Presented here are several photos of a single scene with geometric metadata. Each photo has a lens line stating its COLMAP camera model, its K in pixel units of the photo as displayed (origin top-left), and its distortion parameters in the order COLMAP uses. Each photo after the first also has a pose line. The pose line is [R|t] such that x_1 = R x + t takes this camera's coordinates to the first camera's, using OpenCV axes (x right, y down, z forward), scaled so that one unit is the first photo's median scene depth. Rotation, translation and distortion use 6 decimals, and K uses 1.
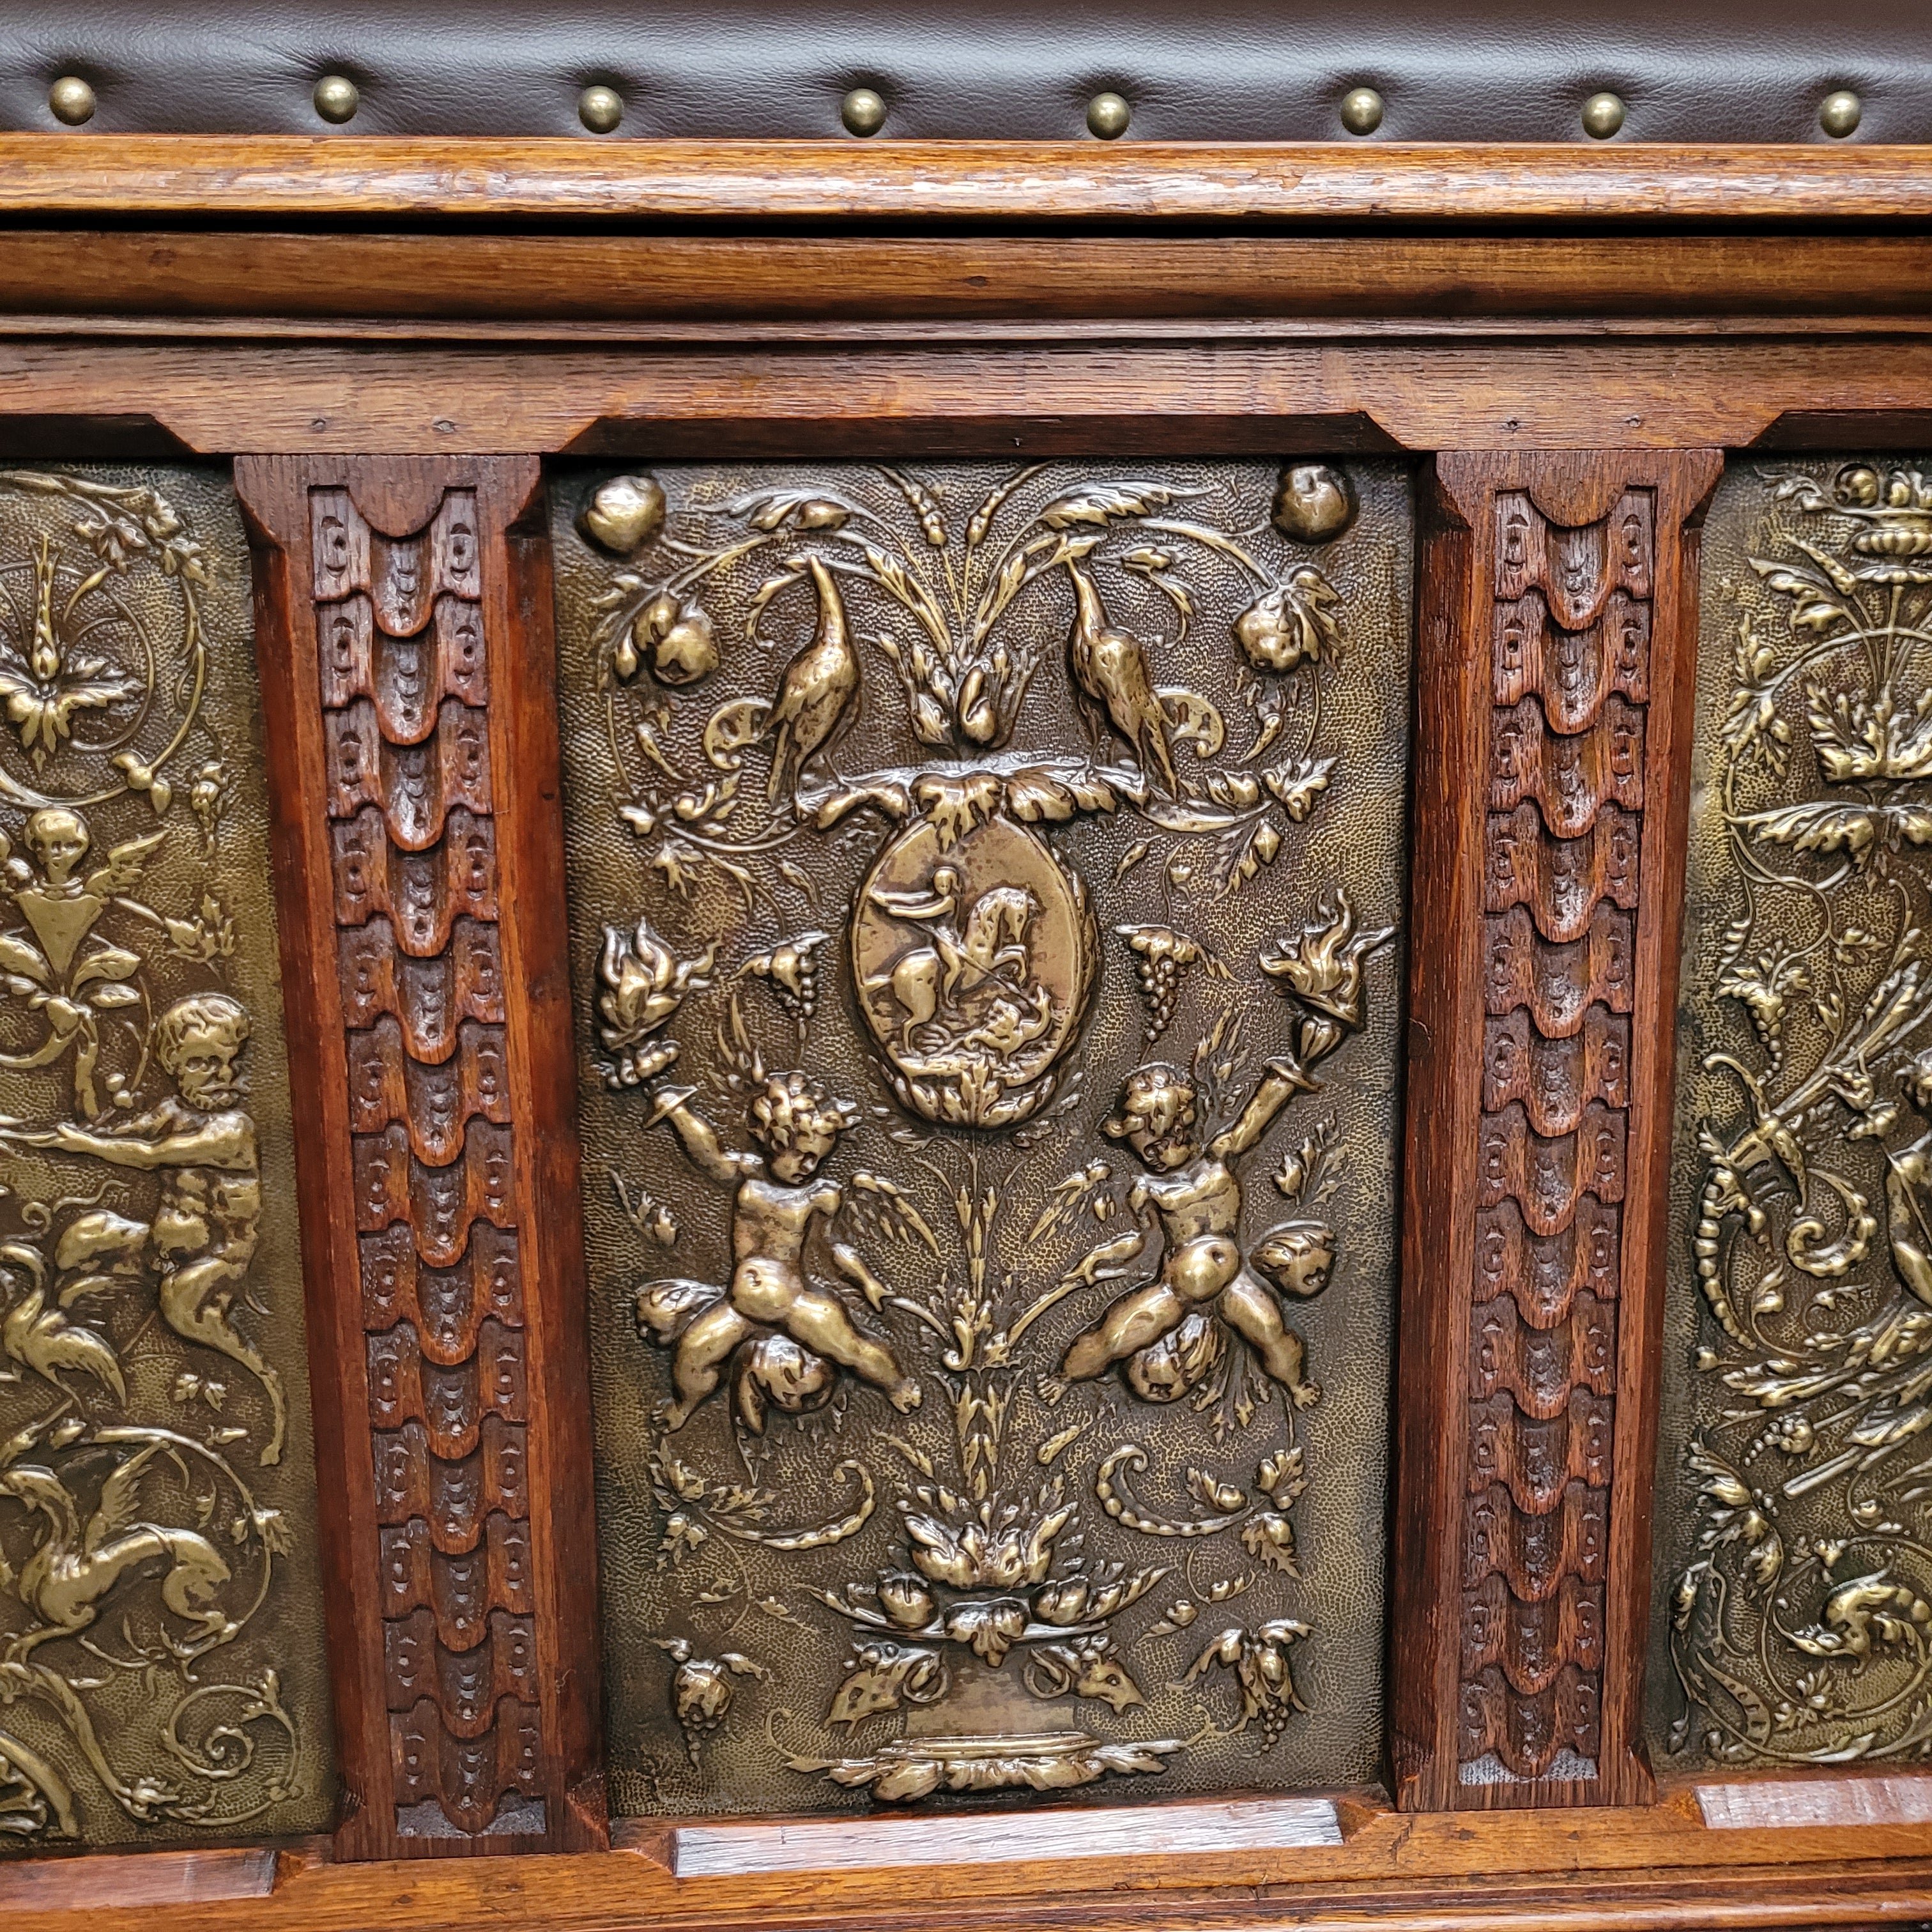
lens RADIAL K [[1951.9, 0, 971.9], [0, 1951.9, 953.6], [0, 0, 1]] dist [0.030671, -0.013106]
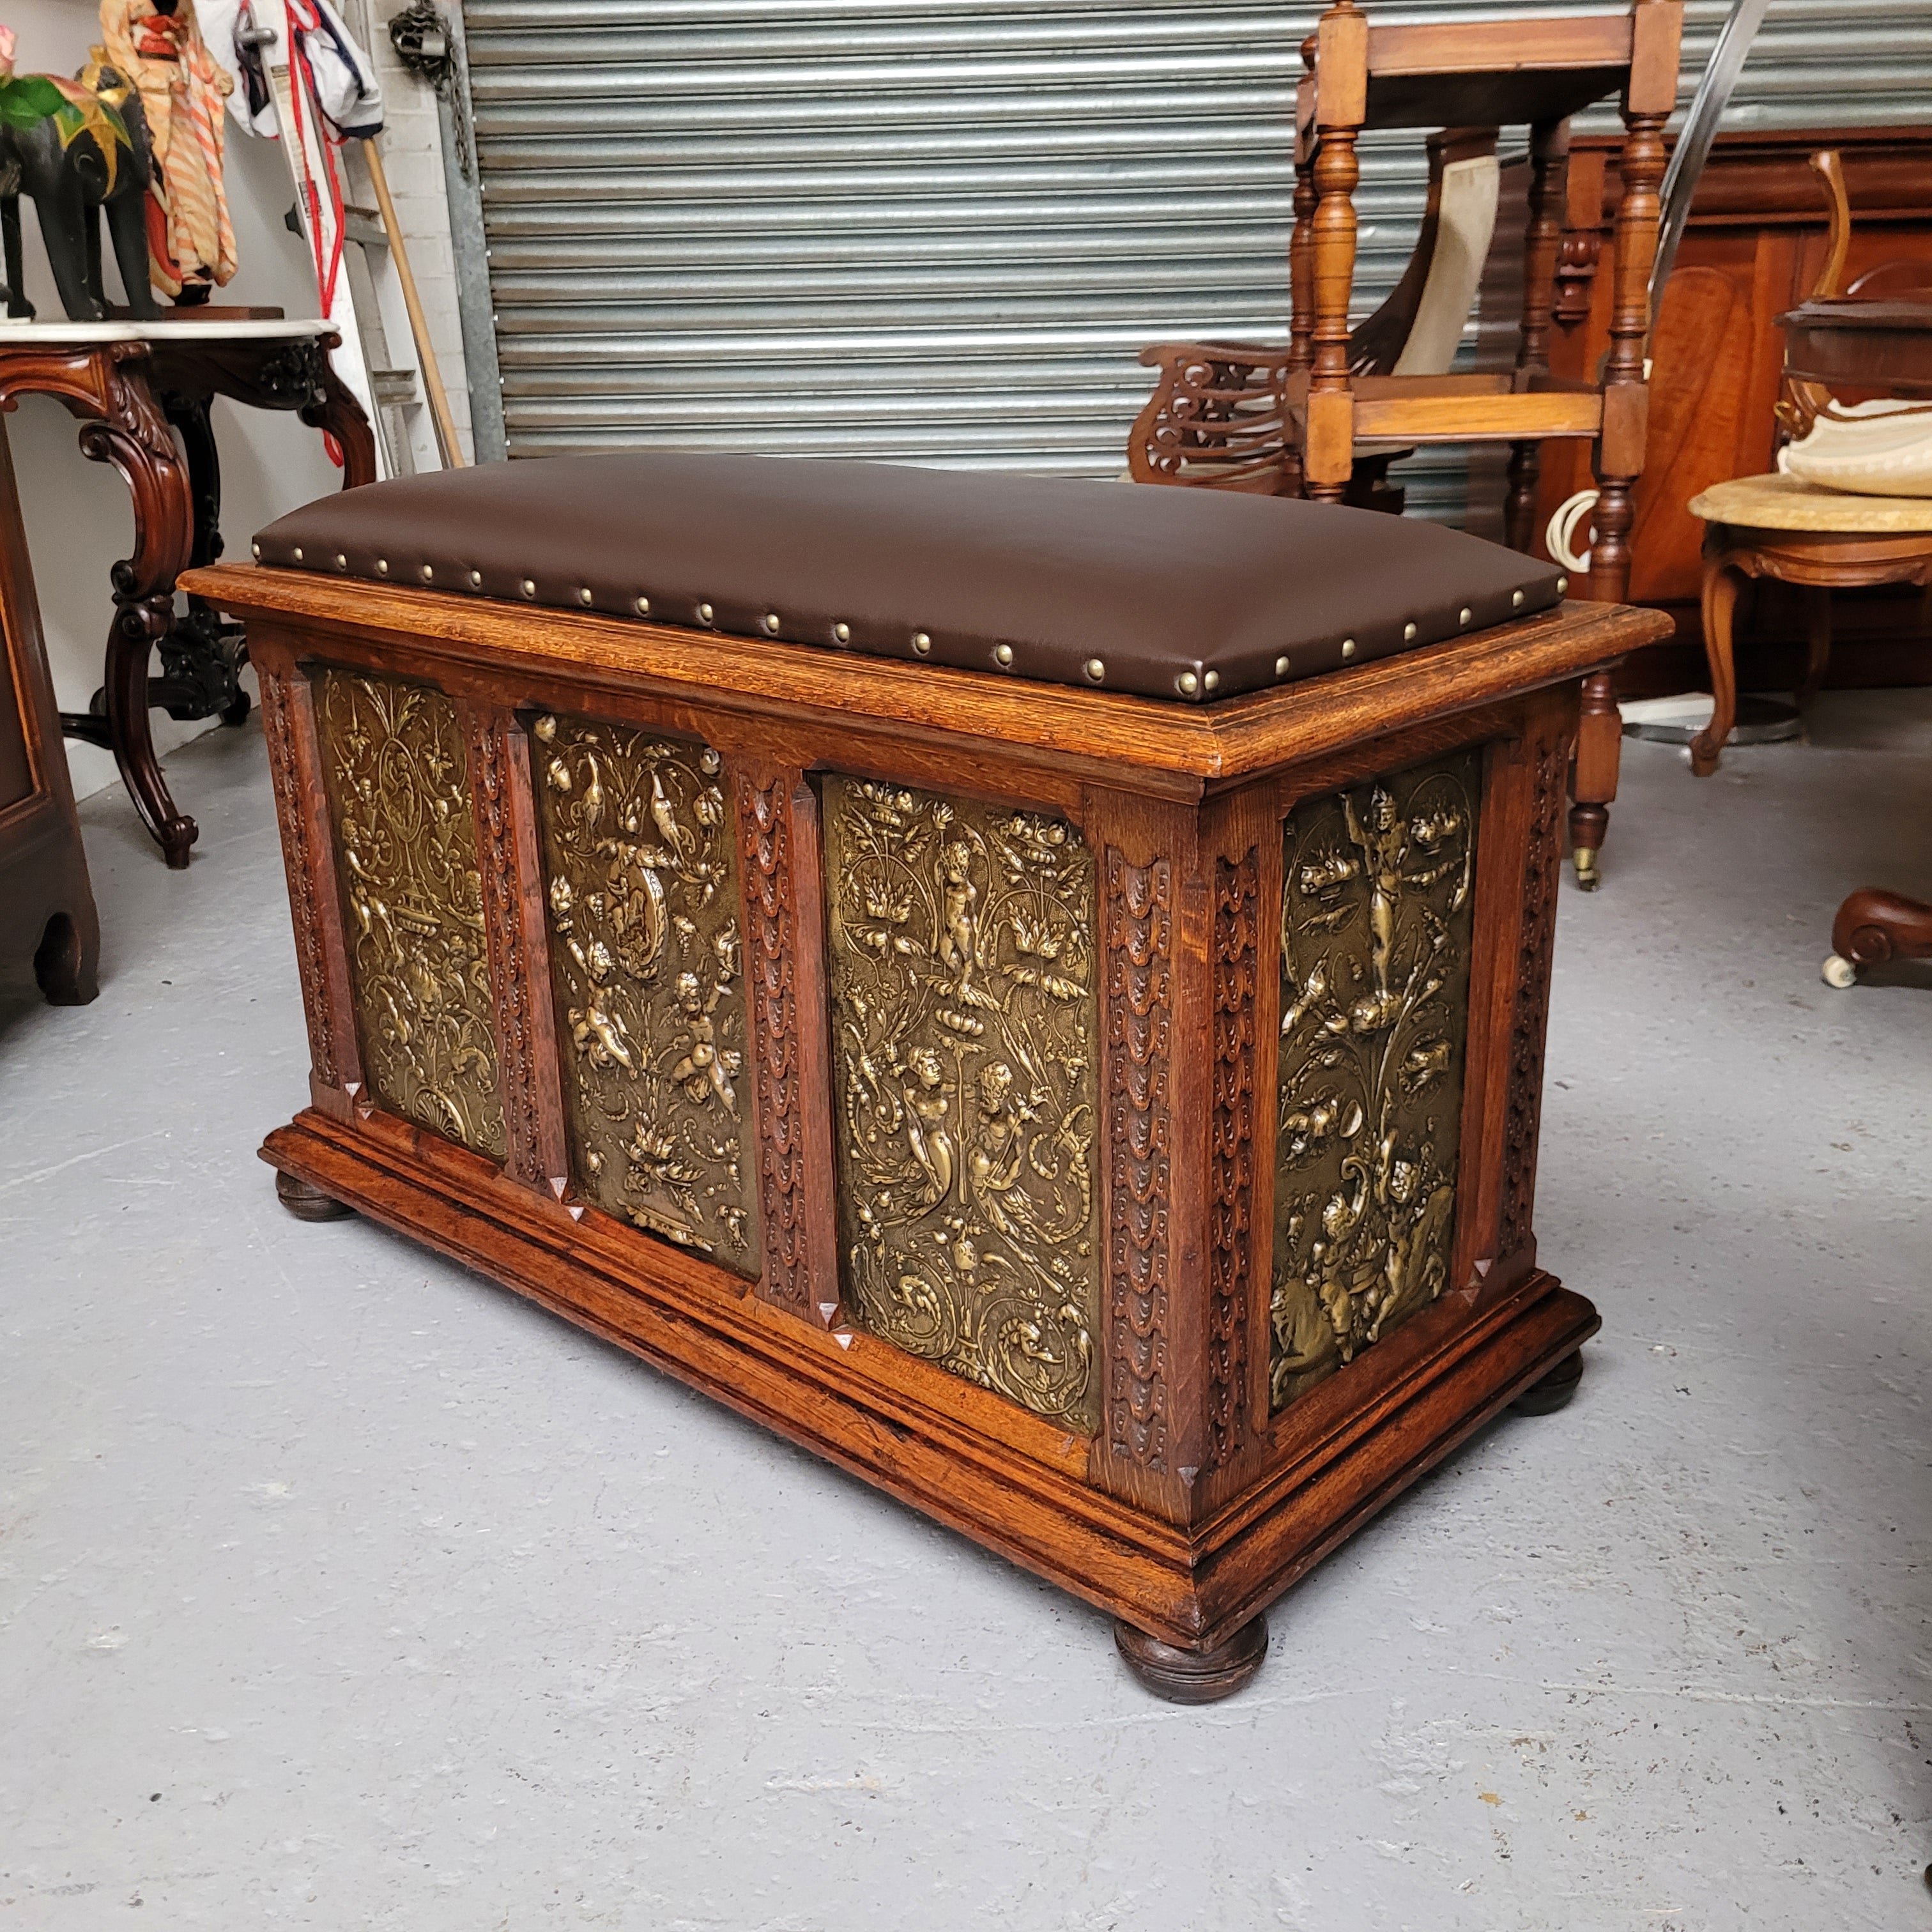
lens RADIAL K [[1940.9, 0, 991.9], [0, 1940.9, 940.6], [0, 0, 1]] dist [0.033164, -0.002003]
pose [[0.690775, 0.218298, -0.689330, 2.064108], [-0.112829, 0.974202, 0.195447, -0.508988], [0.714212, -0.057234, 0.697585, -0.442517]]
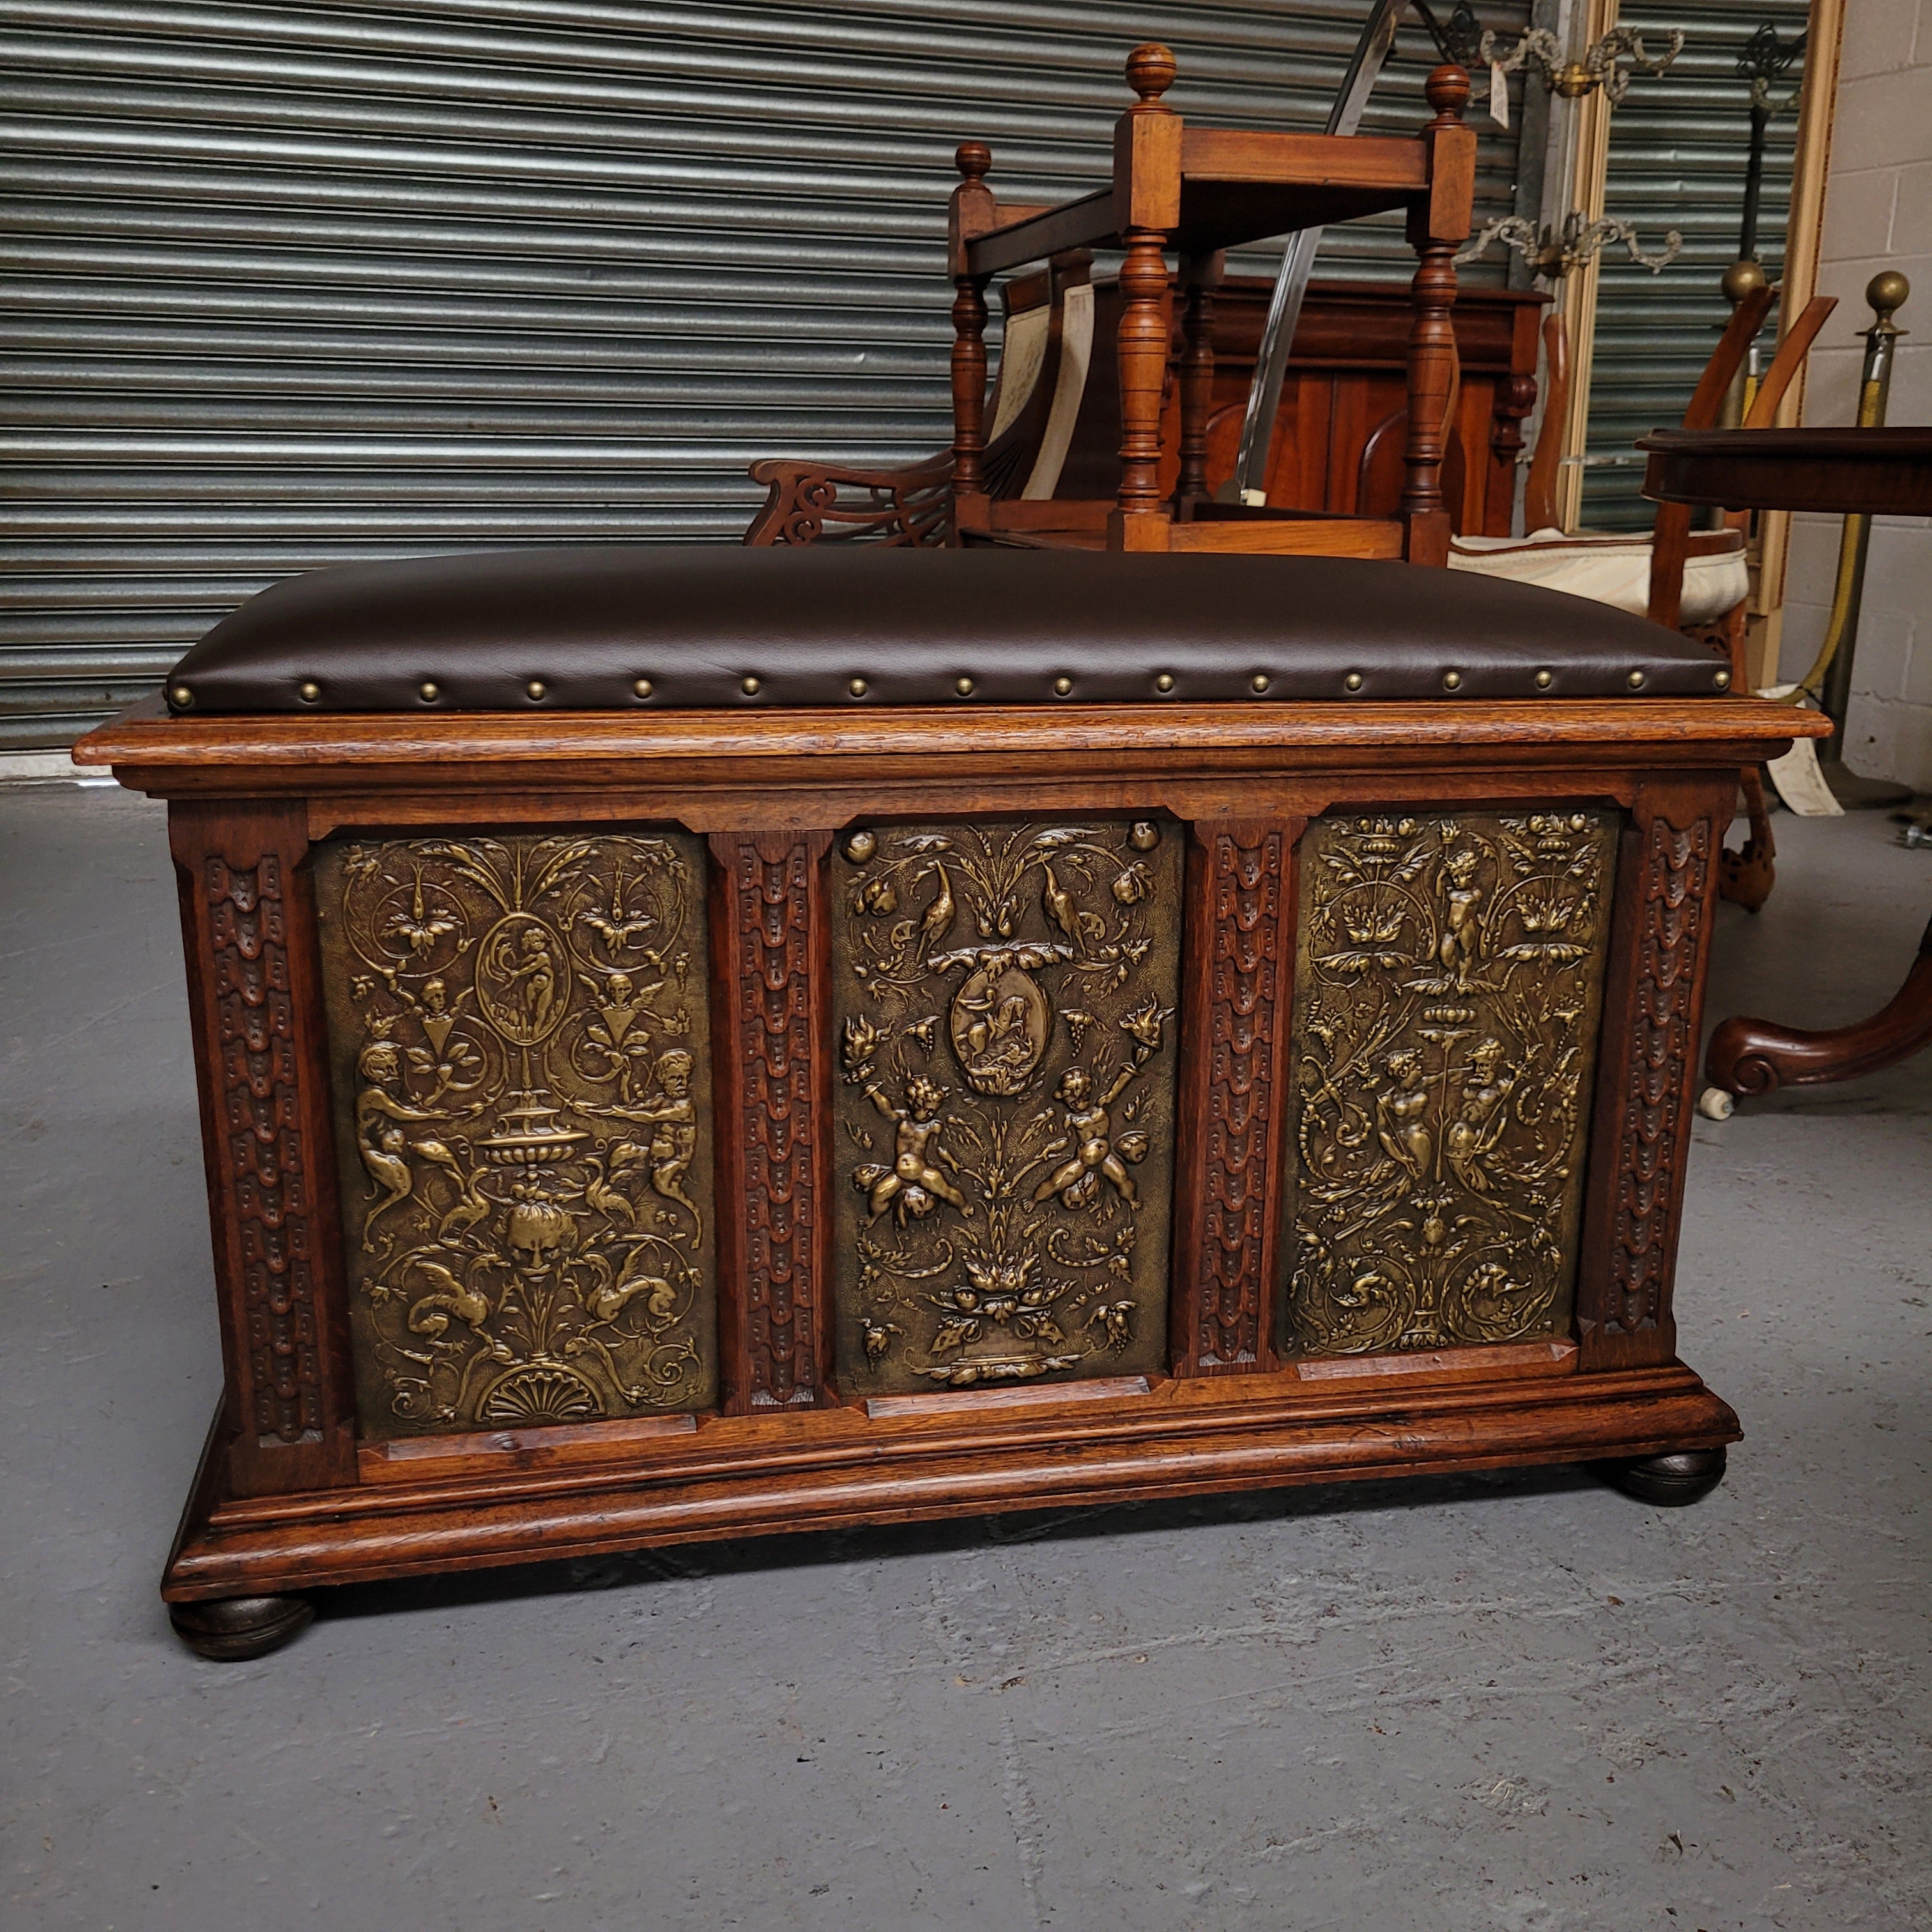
lens RADIAL K [[1939.9, 0, 971.1], [0, 1939.9, 958.3], [0, 0, 1]] dist [0.029699, 0.007311]
pose [[0.990641, -0.015118, 0.135655, -0.345850], [0.003996, 0.996633, 0.081894, -0.266821], [-0.136436, -0.080586, 0.987366, -1.279608]]
